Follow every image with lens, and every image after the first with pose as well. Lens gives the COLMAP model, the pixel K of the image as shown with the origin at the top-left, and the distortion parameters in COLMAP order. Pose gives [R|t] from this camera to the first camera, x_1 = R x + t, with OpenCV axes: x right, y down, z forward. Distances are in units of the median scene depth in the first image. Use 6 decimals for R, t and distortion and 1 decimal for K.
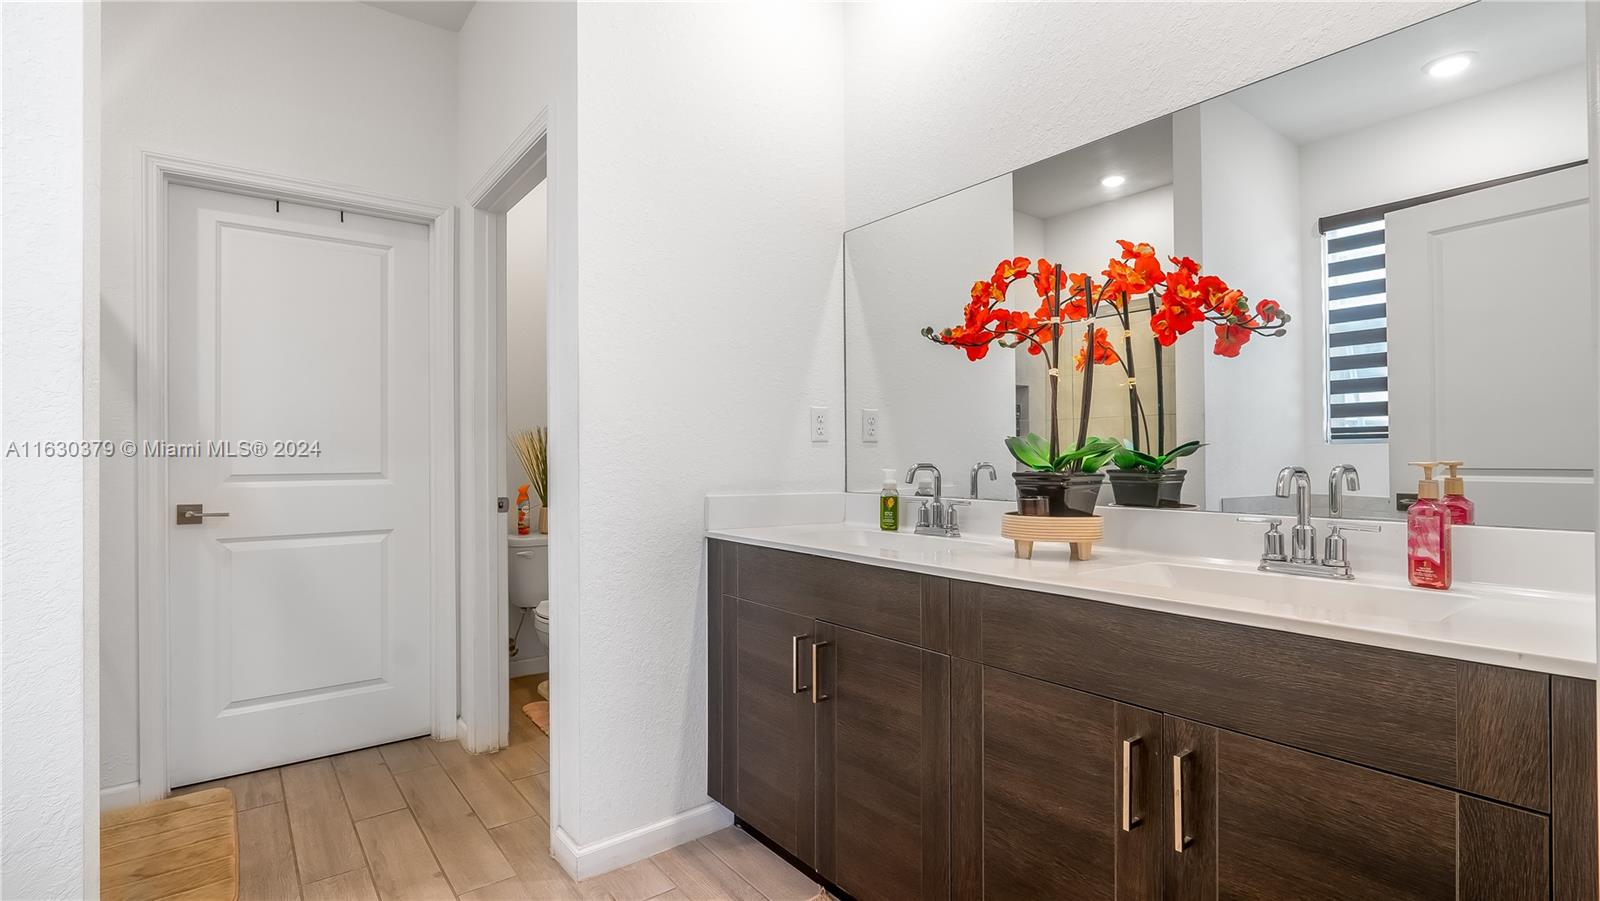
lens RADIAL K [[736.1, 0, 809.4], [0, 736.1, 452.8], [0, 0, 1]] dist [-0.008915, 0.002245]
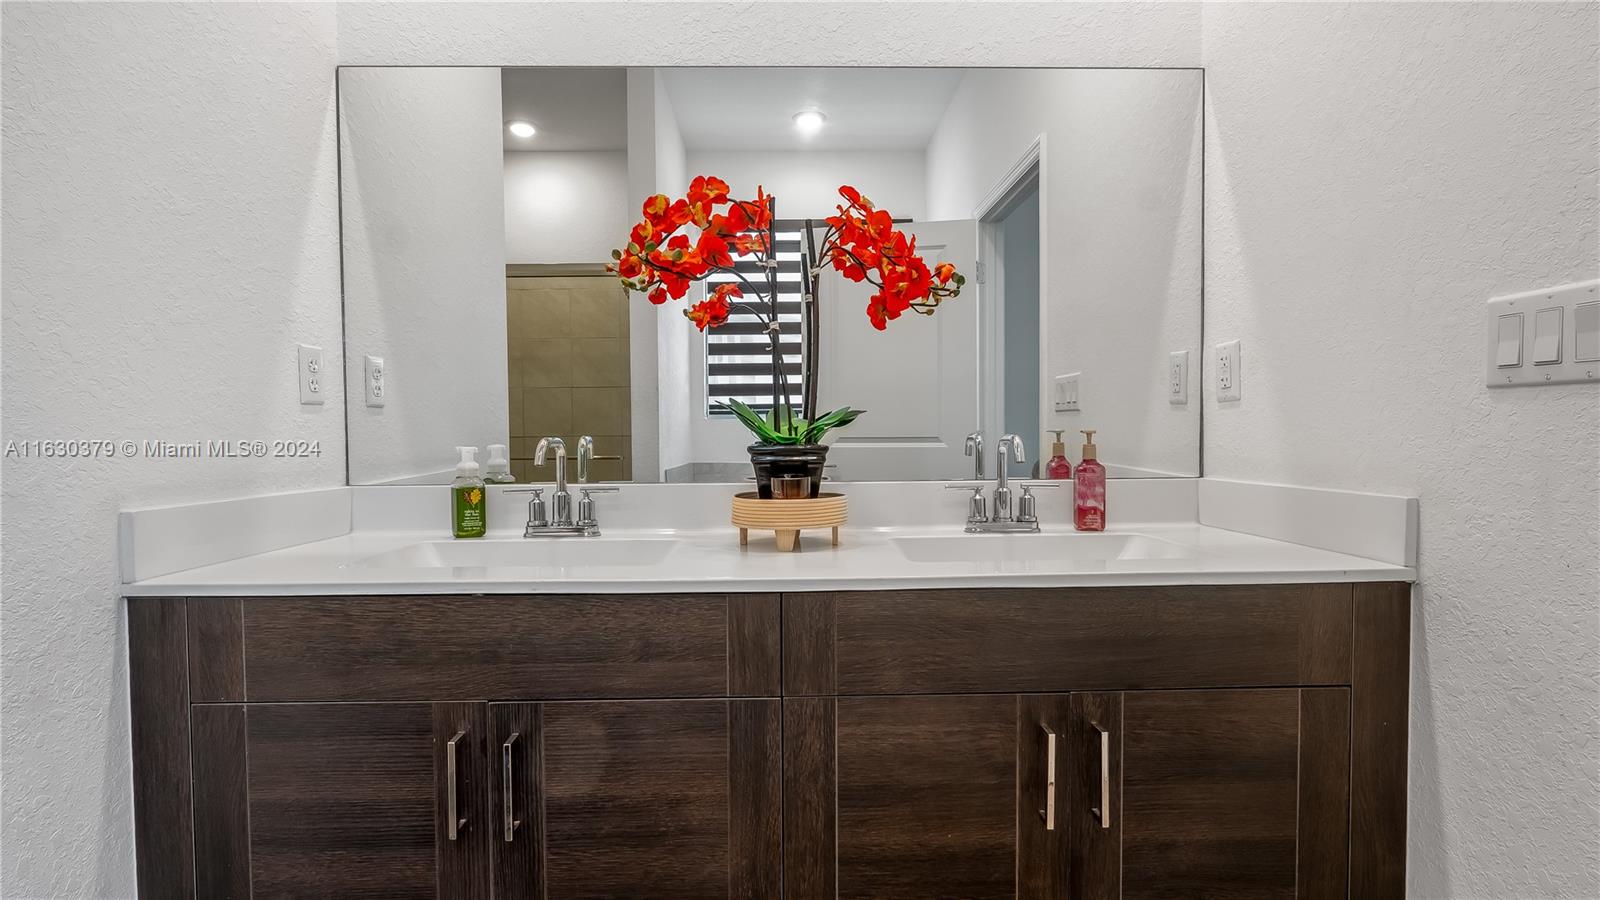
lens RADIAL K [[736.1, 0, 796.9], [0, 736.1, 449.0], [0, 0, 1]] dist [-0.008915, 0.002245]
pose [[0.604055, -0.022561, 0.796623, -0.372402], [0.000990, 0.999620, 0.027559, 0.008984], [-0.796942, -0.015858, 0.603847, 0.543077]]
